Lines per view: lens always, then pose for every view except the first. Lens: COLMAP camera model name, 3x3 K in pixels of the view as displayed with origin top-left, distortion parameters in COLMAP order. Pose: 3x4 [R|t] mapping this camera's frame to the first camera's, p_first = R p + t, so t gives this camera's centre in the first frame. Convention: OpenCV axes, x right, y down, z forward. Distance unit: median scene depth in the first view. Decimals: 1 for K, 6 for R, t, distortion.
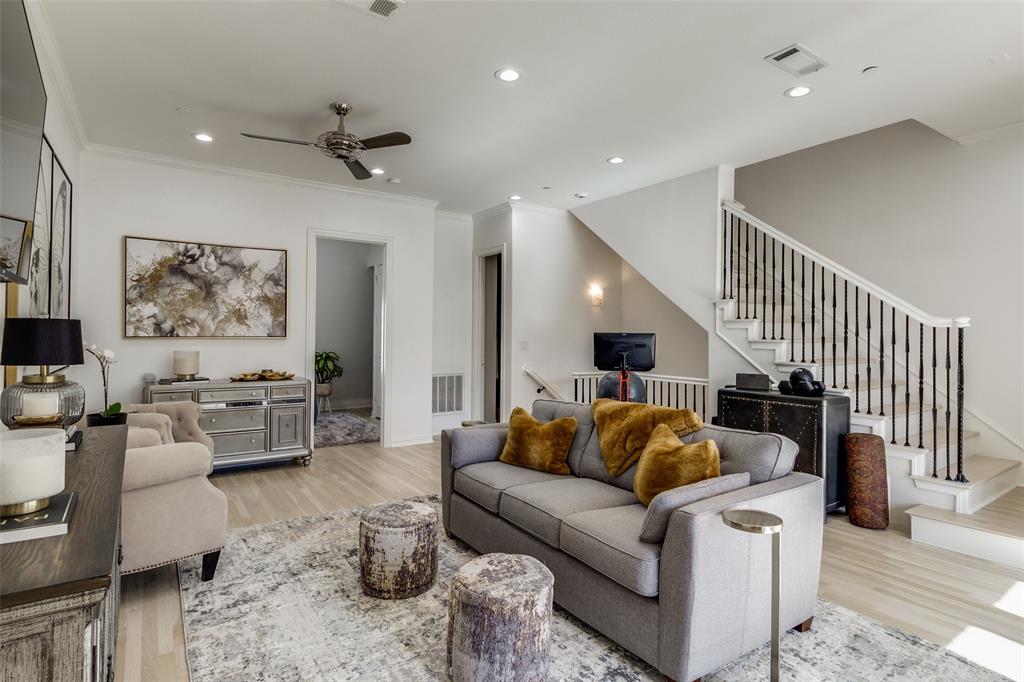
lens RADIAL K [[506.1, 0, 512.1], [0, 506.1, 329.6], [0, 0, 1]] dist [-0.001163, -0.000108]
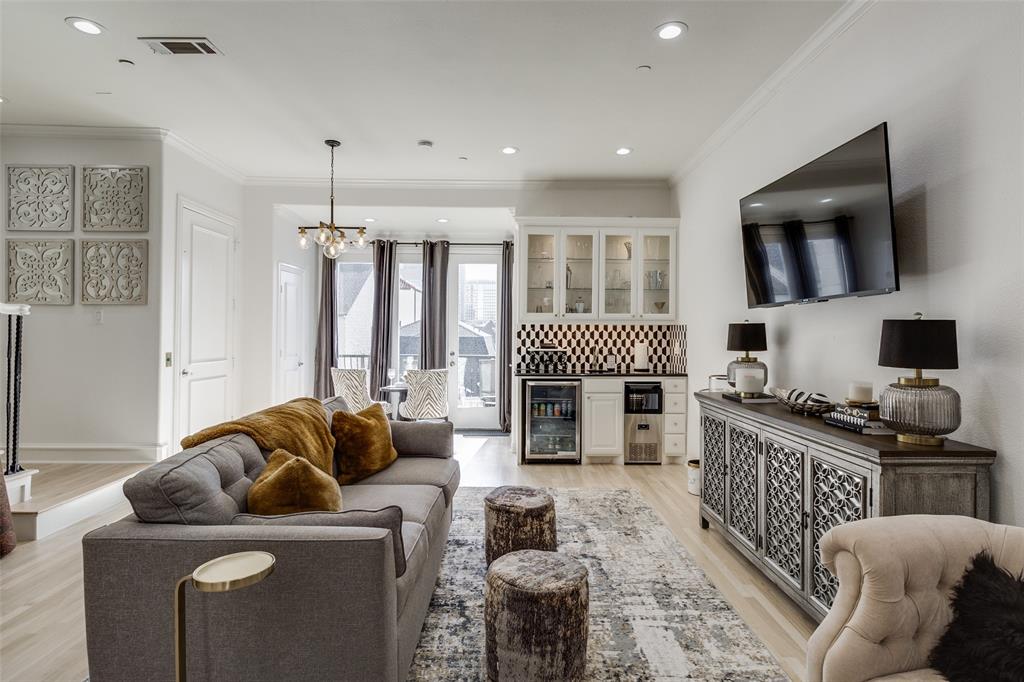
lens RADIAL K [[535.3, 0, 512.2], [0, 535.3, 330.3], [0, 0, 1]] dist [-0.000172, 0.000298]
pose [[-0.823514, -0.012299, 0.567162, -0.672985], [-0.021145, 0.999736, -0.009022, 0.019086], [-0.566901, -0.019422, -0.823557, 1.779176]]
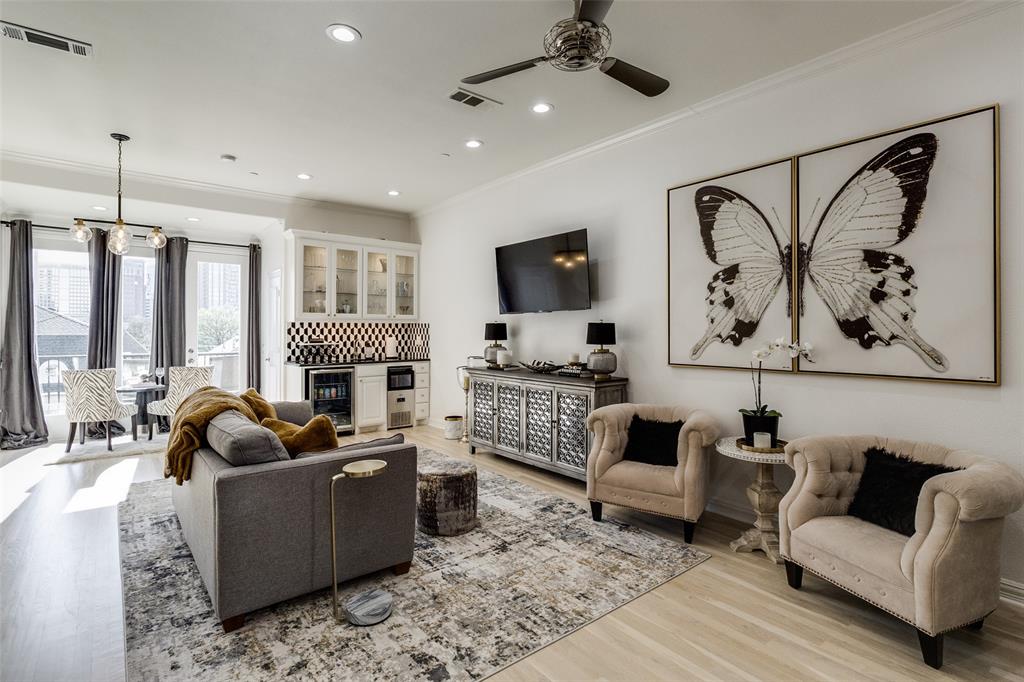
lens RADIAL K [[506.1, 0, 512.1], [0, 506.1, 329.6], [0, 0, 1]] dist [-0.001163, -0.000108]
pose [[-0.997565, -0.010367, -0.068968, -0.312153], [-0.009441, 0.999861, -0.013728, 0.031546], [0.069101, -0.013044, -0.997524, 2.419653]]
